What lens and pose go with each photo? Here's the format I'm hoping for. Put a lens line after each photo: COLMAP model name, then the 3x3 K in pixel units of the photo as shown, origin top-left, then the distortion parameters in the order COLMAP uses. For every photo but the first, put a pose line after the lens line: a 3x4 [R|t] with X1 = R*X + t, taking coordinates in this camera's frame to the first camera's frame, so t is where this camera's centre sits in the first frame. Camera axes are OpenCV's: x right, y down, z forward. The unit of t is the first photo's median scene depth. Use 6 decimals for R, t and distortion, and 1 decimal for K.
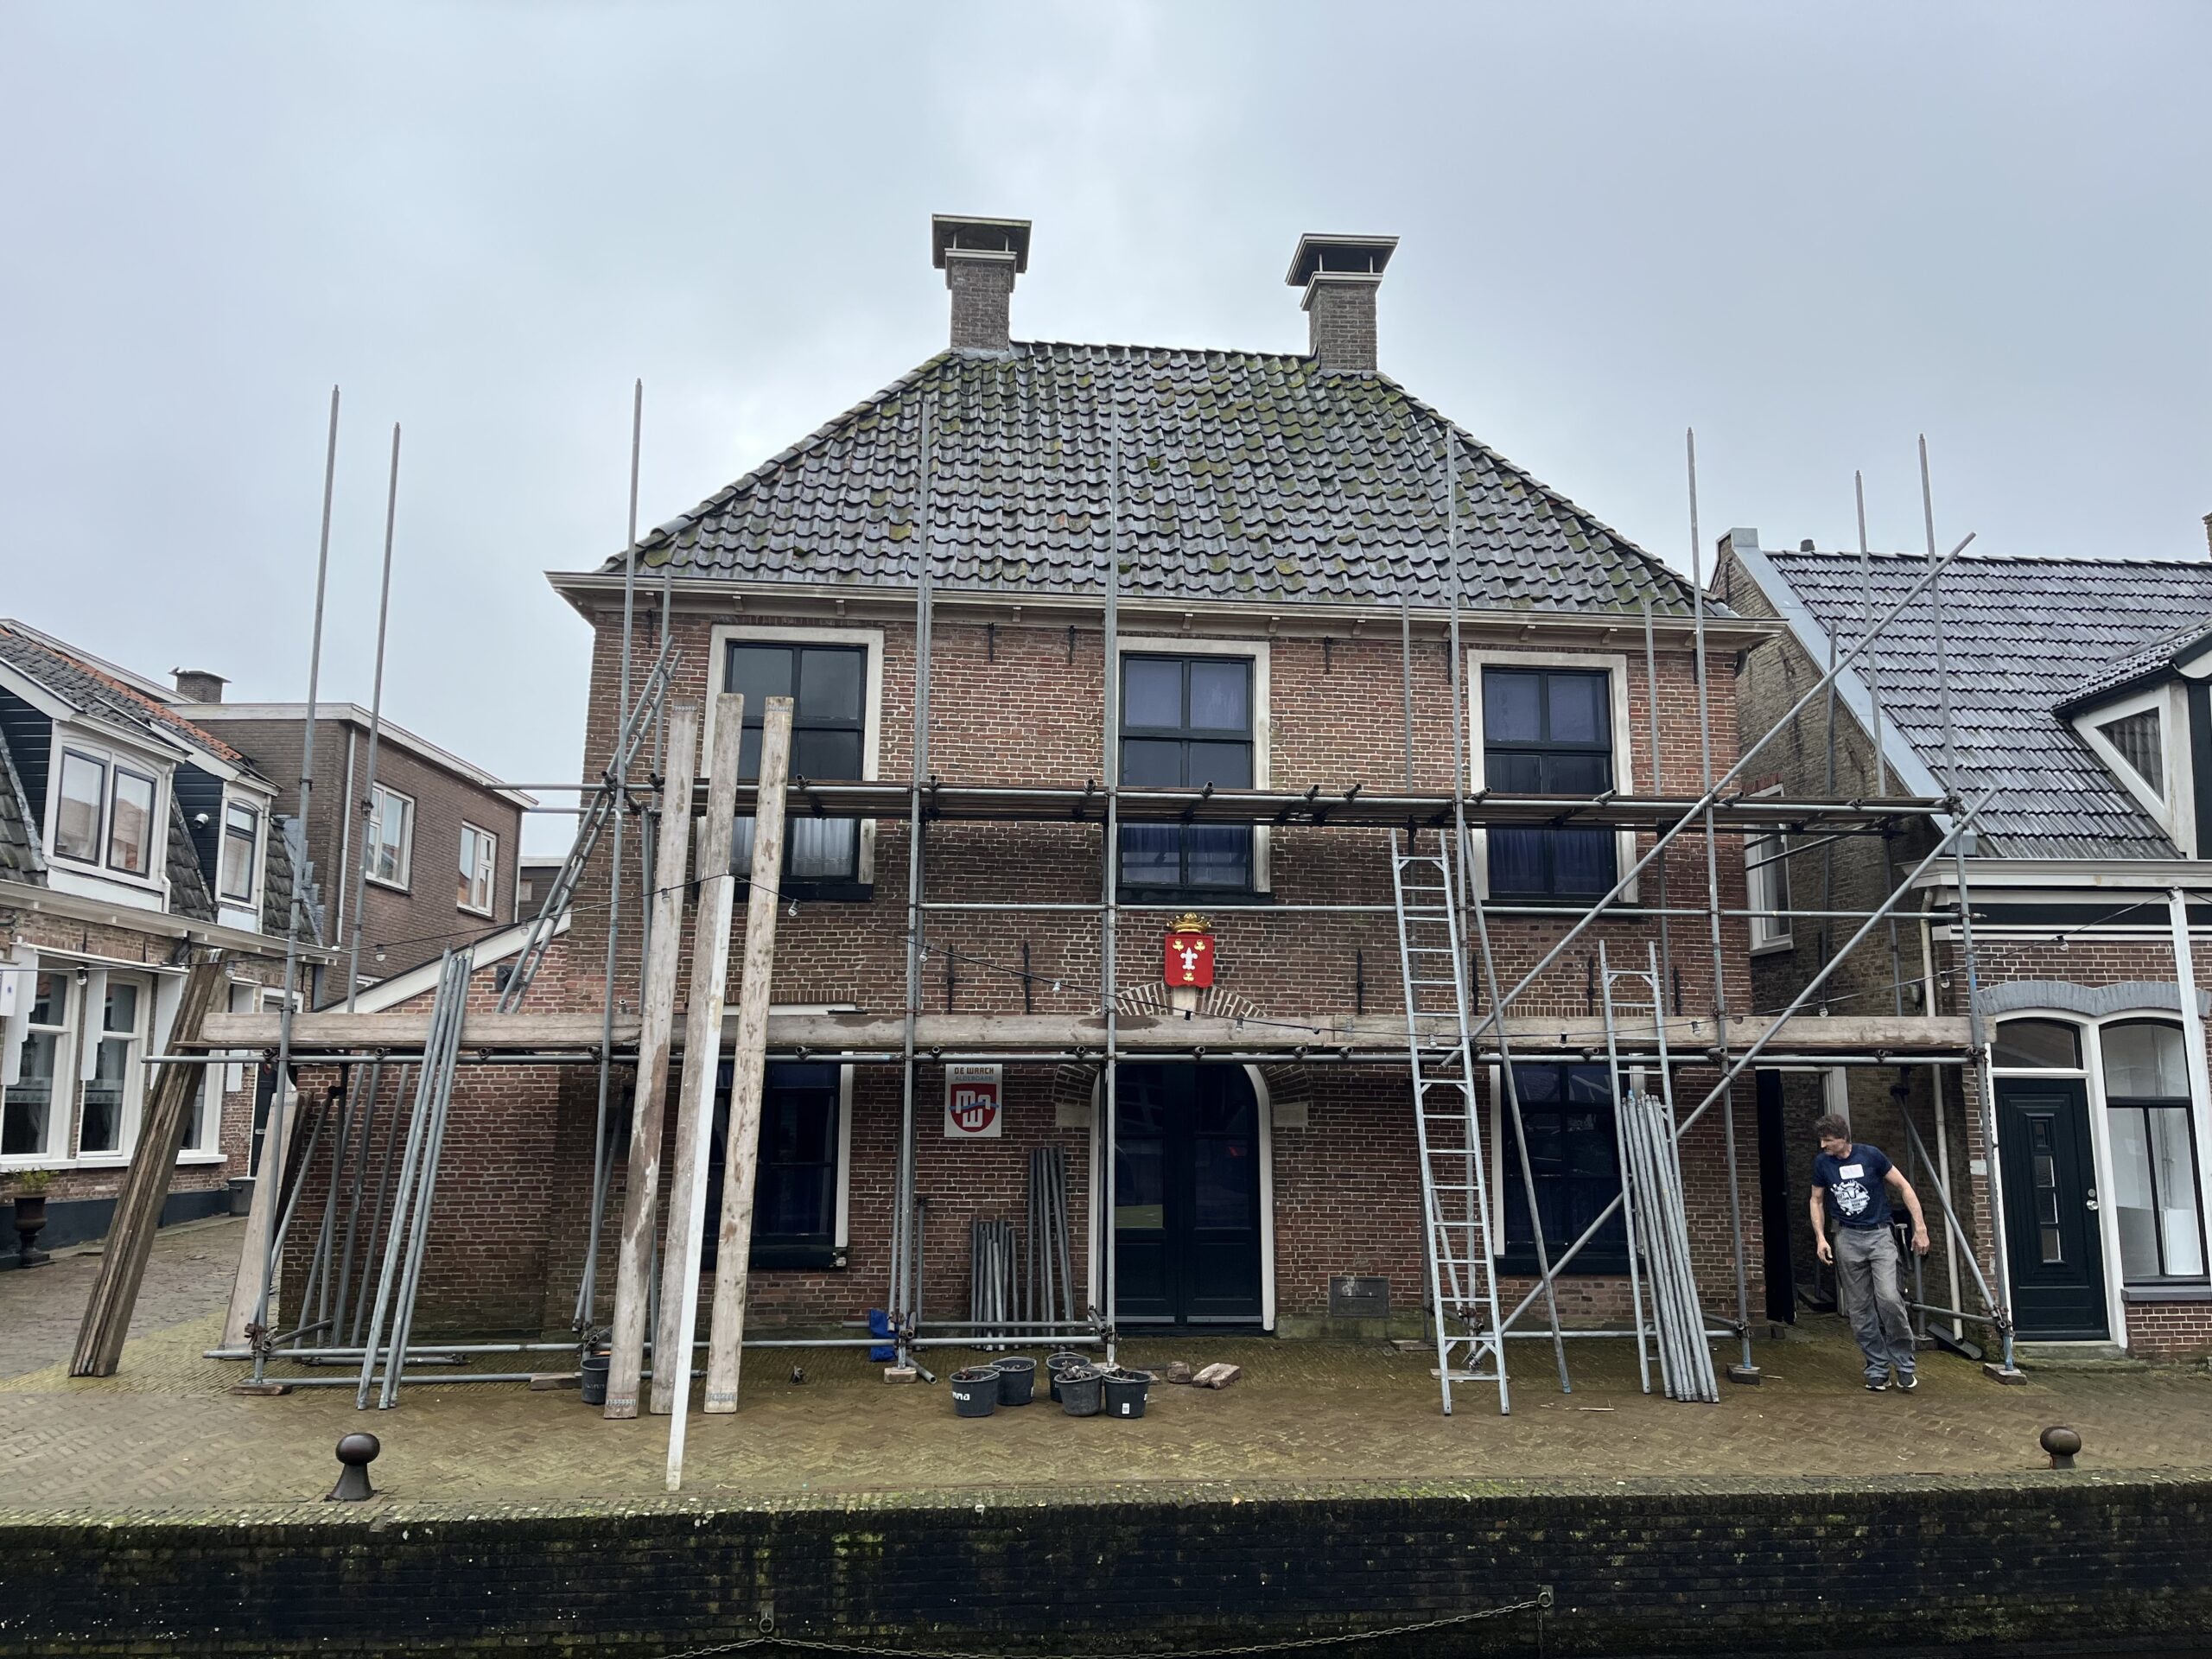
lens RADIAL K [[1650.4, 0, 1106.0], [0, 1650.4, 829.5], [0, 0, 1]] dist [-0.006321, -0.004132]
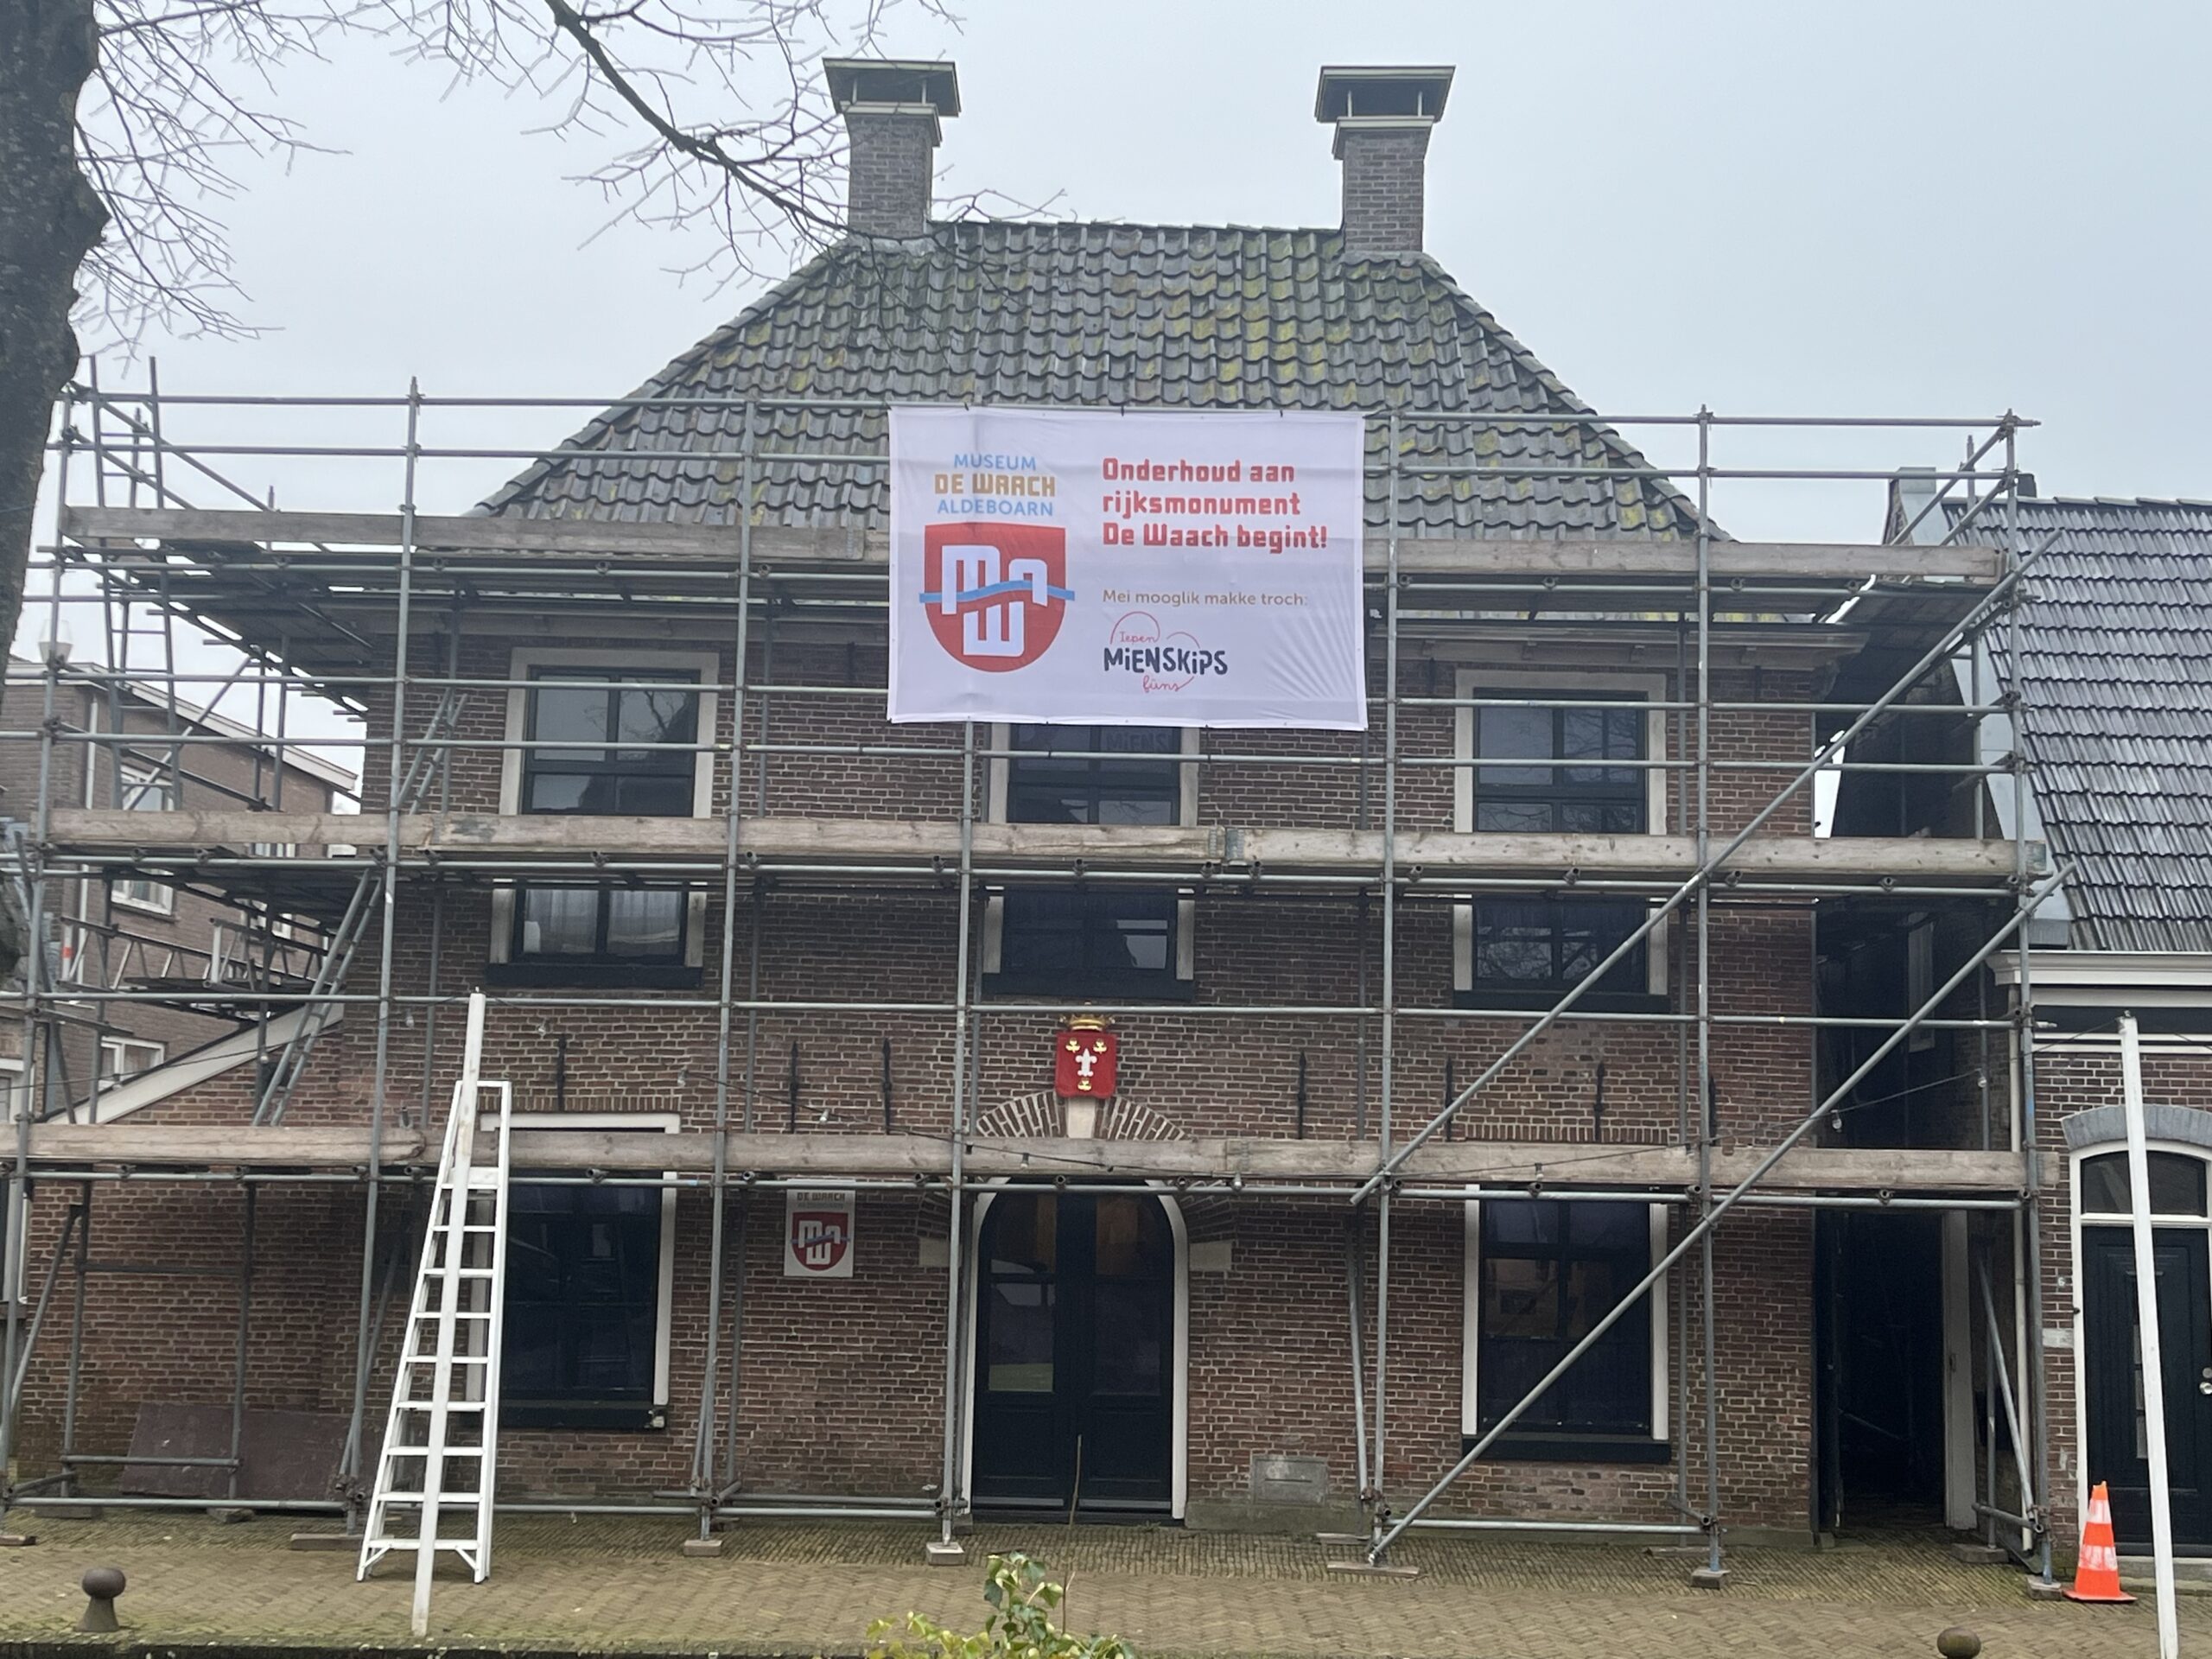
lens RADIAL K [[2947.1, 0, 1106.0], [0, 2947.1, 829.5], [0, 0, 1]] dist [0.012592, -0.127338]
pose [[0.995023, 0.003152, -0.099599, 0.204806], [0.000287, 0.999405, 0.034495, -0.086481], [0.099649, -0.034352, 0.994430, -0.437357]]
